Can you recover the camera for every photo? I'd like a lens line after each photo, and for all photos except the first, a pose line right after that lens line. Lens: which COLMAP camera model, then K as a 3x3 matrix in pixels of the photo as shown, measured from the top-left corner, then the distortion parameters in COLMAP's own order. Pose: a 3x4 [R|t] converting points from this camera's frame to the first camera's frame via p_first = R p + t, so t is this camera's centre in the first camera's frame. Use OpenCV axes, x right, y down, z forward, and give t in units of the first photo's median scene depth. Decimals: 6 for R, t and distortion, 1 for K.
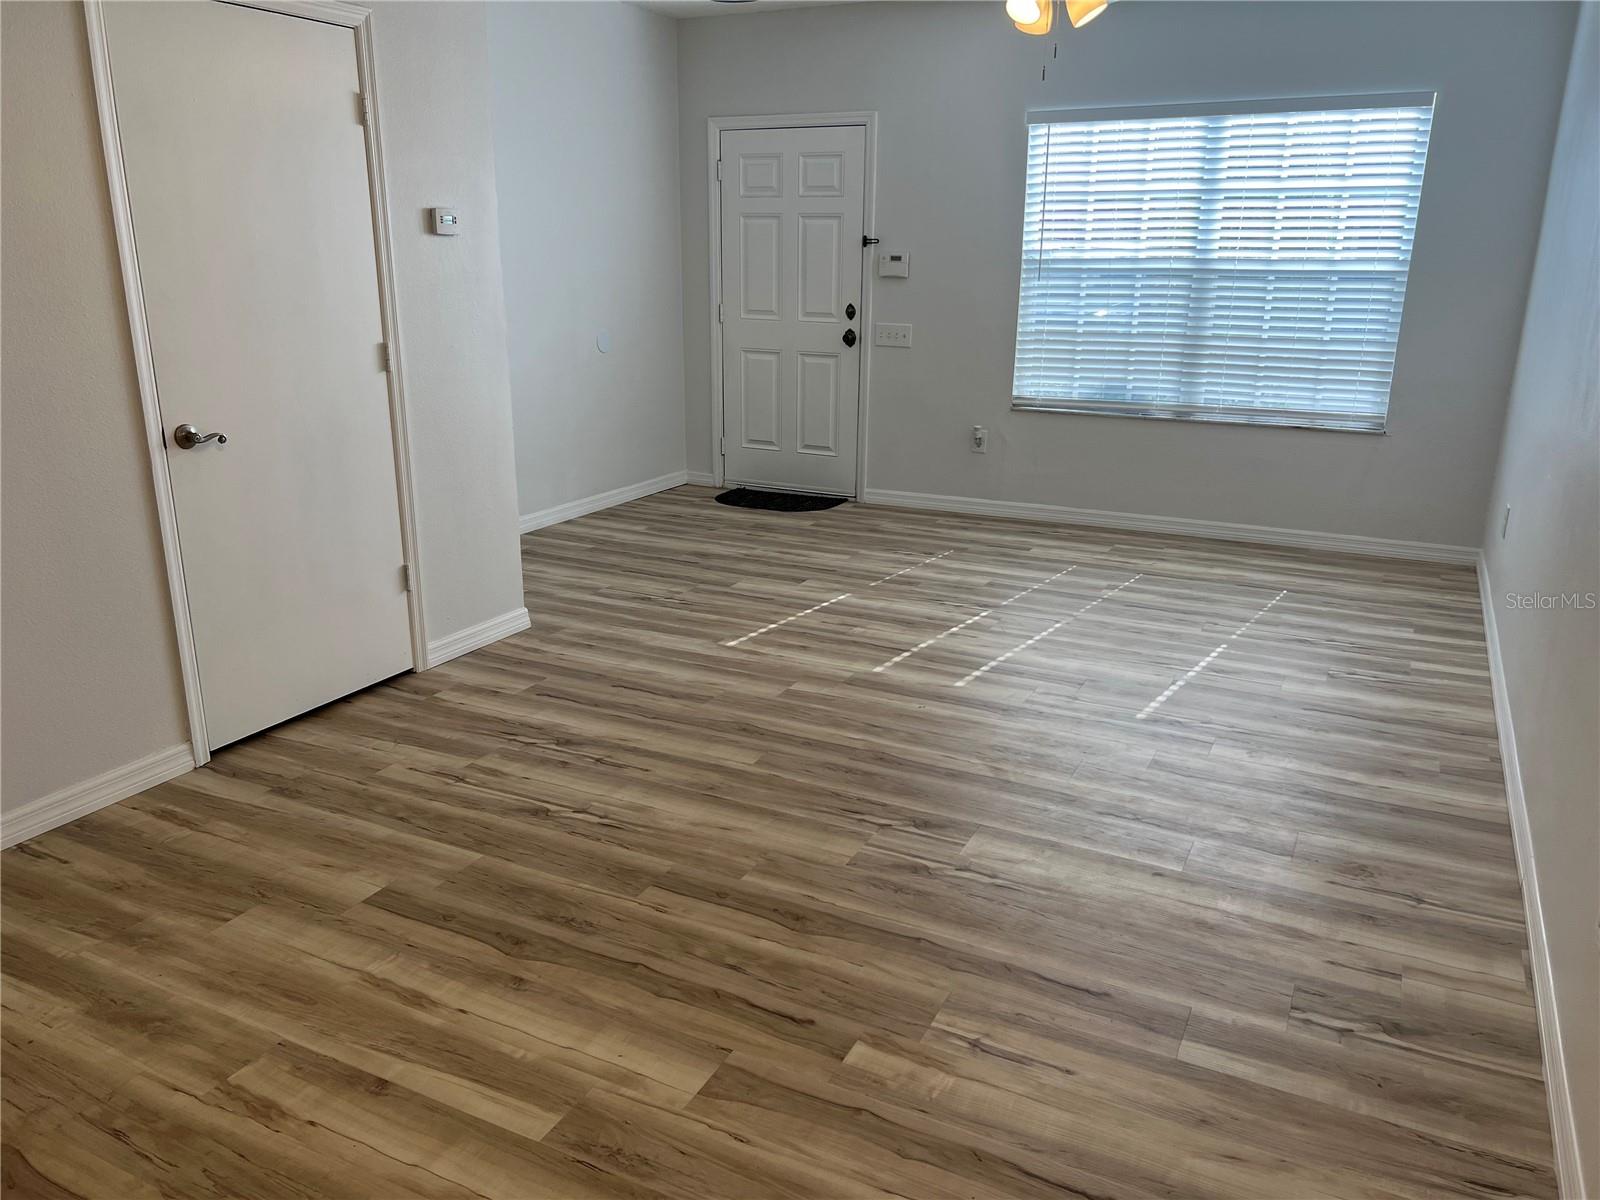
lens RADIAL K [[1194.5, 0, 804.3], [0, 1194.5, 596.6], [0, 0, 1]] dist [0.070706, -0.091027]
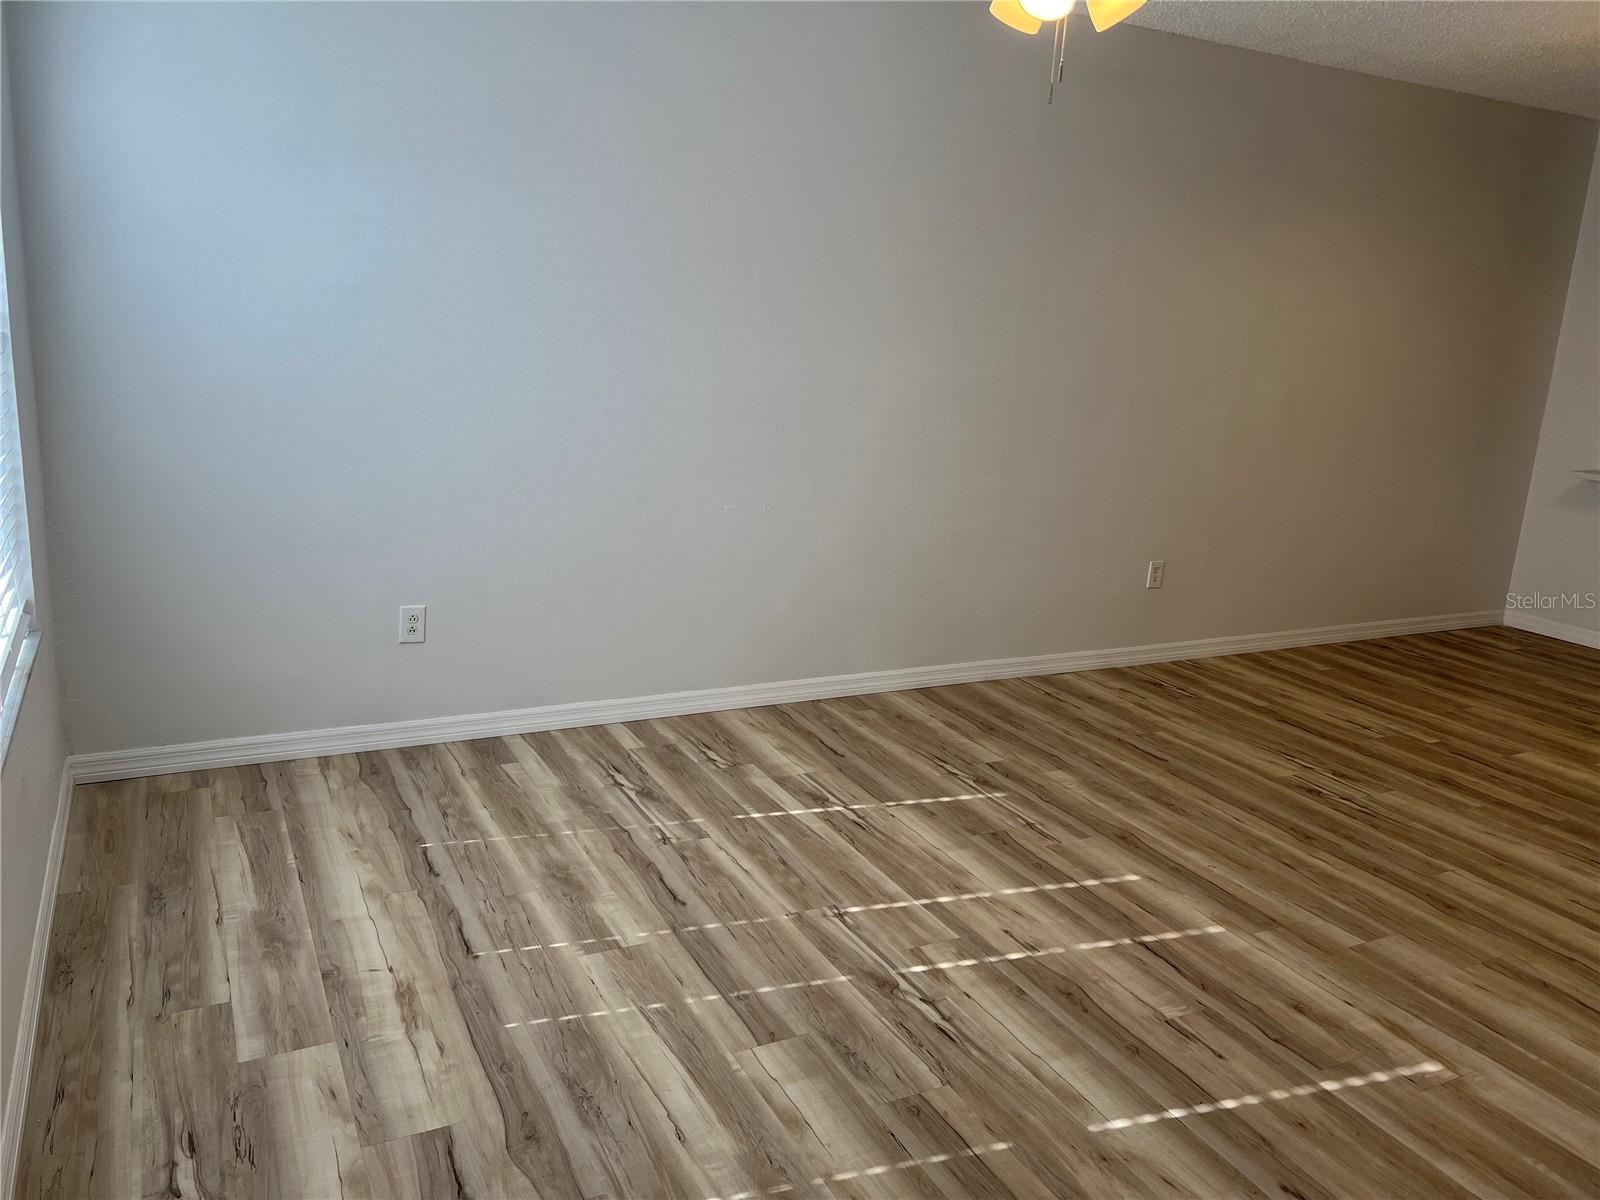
lens RADIAL K [[1194.5, 0, 804.3], [0, 1194.5, 596.6], [0, 0, 1]] dist [0.070706, -0.091027]
pose [[-0.806188, -0.185476, 0.561836, -0.096575], [0.111181, 0.885186, 0.451757, -0.414677], [-0.581120, 0.426666, -0.693005, 1.379750]]
